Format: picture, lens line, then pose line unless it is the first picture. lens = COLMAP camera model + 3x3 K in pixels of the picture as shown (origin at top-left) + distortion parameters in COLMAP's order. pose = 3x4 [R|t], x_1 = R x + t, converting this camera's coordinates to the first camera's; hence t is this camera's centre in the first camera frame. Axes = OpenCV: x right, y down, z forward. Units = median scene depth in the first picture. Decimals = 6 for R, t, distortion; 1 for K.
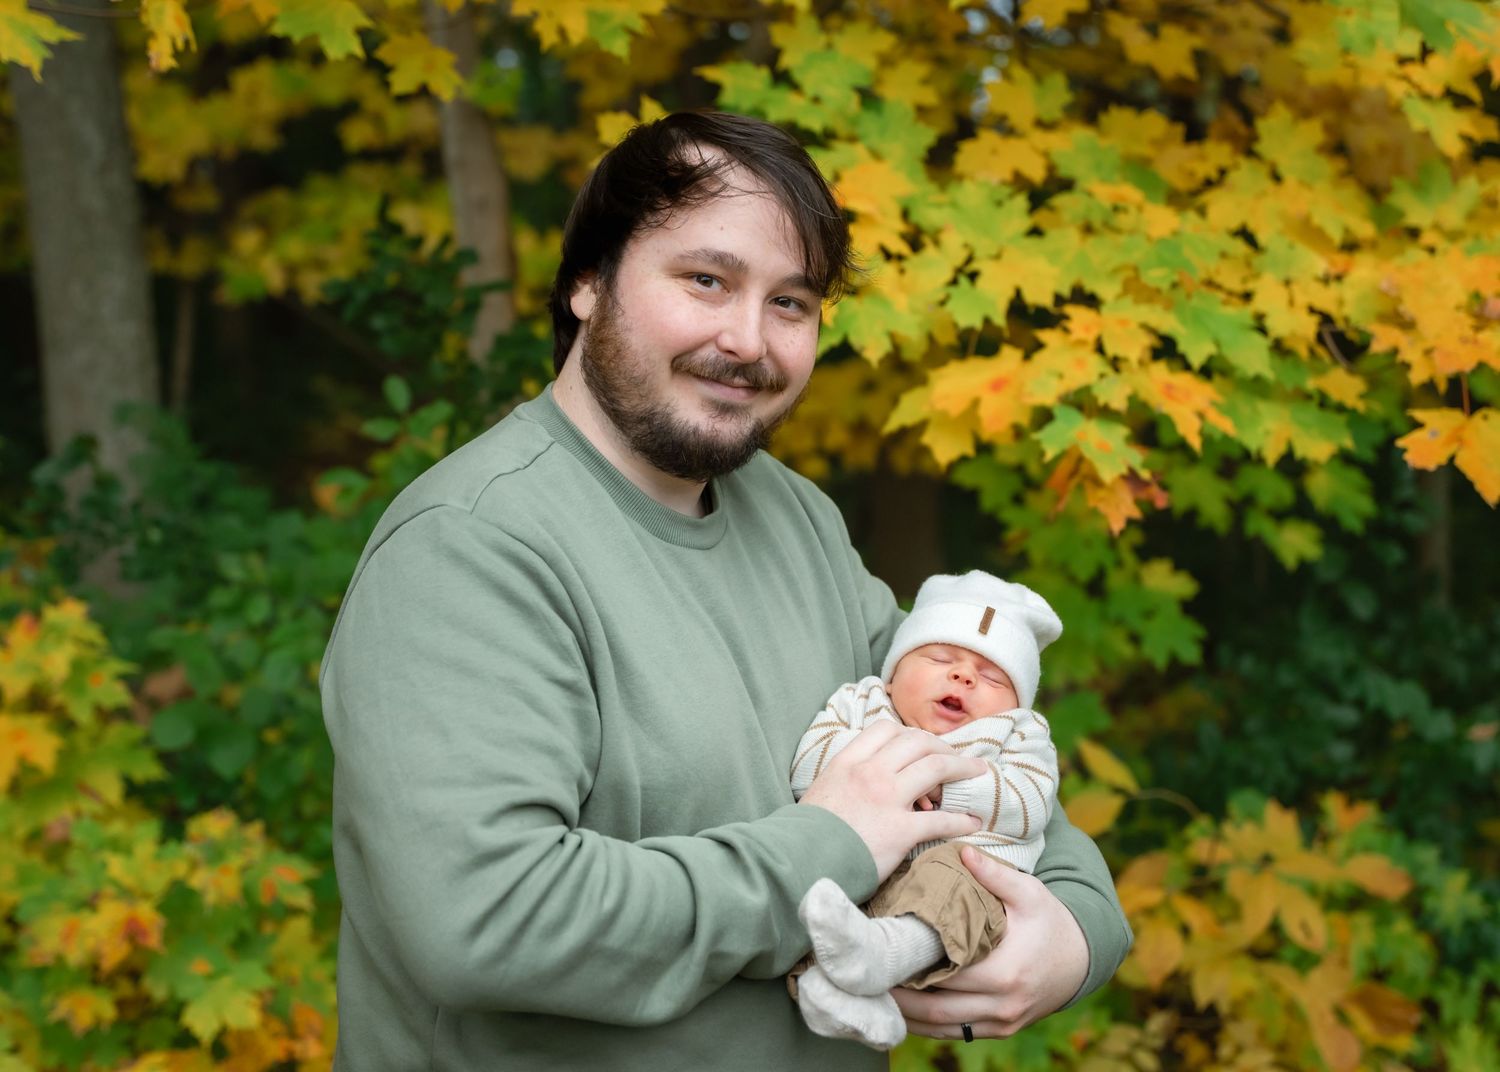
lens RADIAL K [[2307.6, 0, 749.4], [0, 2307.6, 534.3], [0, 0, 1]] dist [-0.034868, 0.000000]
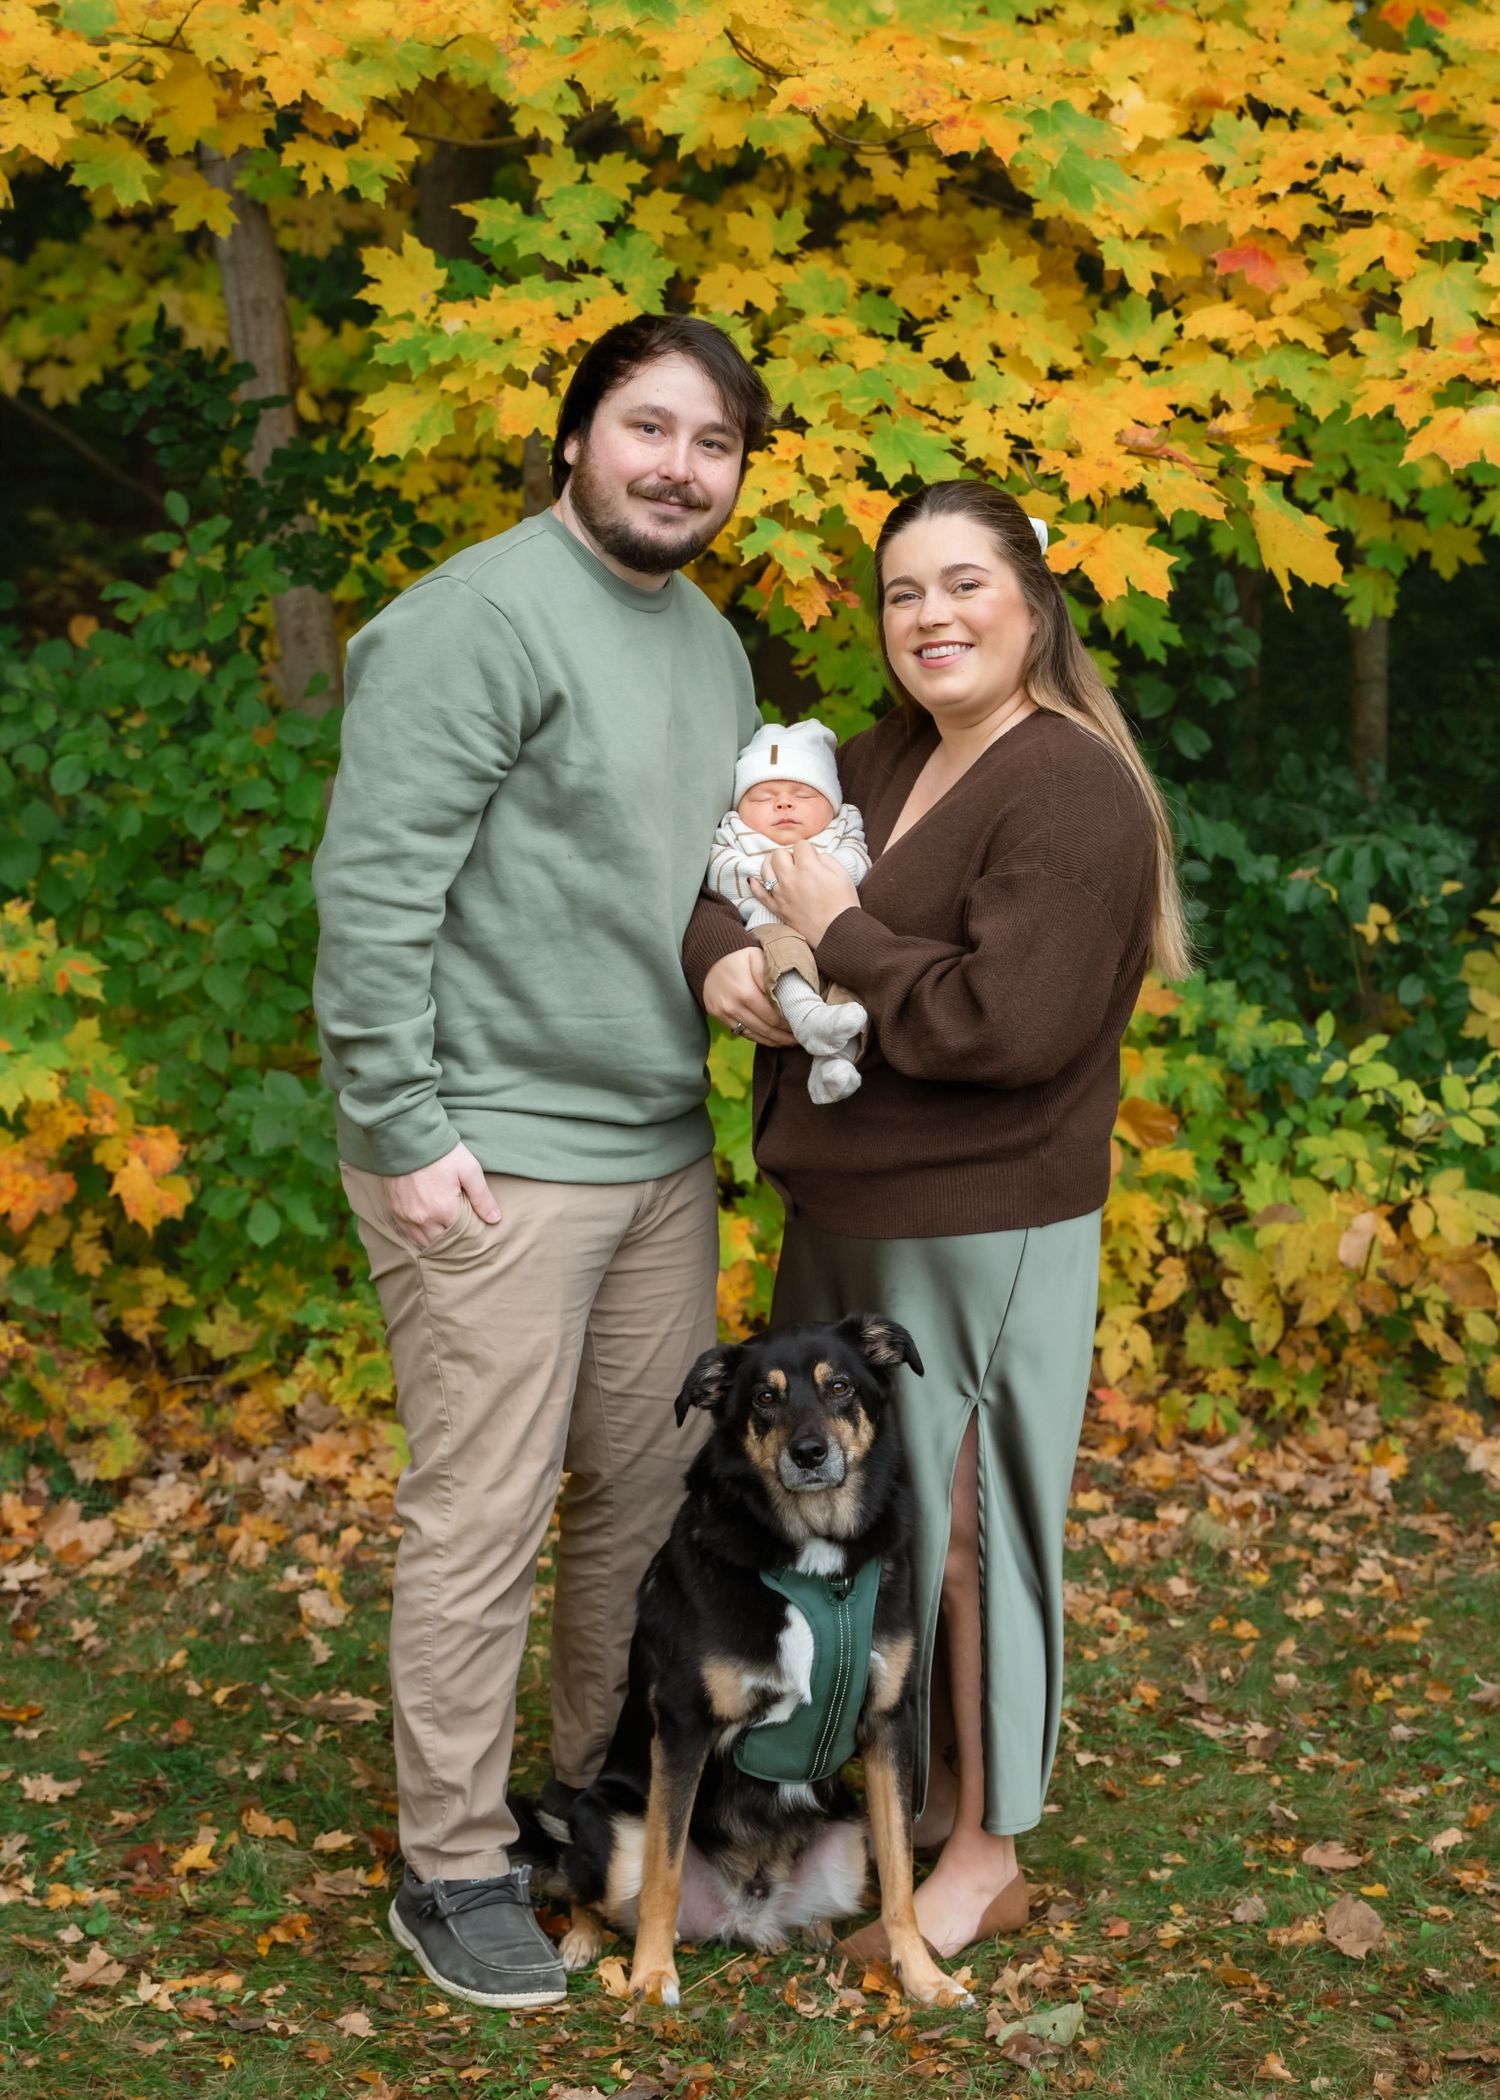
lens RADIAL K [[2958.7, 0, 753.5], [0, 2958.7, 1051.0], [0, 0, 1]] dist [-0.018164, 0.000000]
pose [[0.998846, 0.000280, 0.048022, 0.049679], [-0.005757, 0.993471, 0.113935, 0.034374], [-0.047677, -0.114080, 0.992327, -0.421726]]
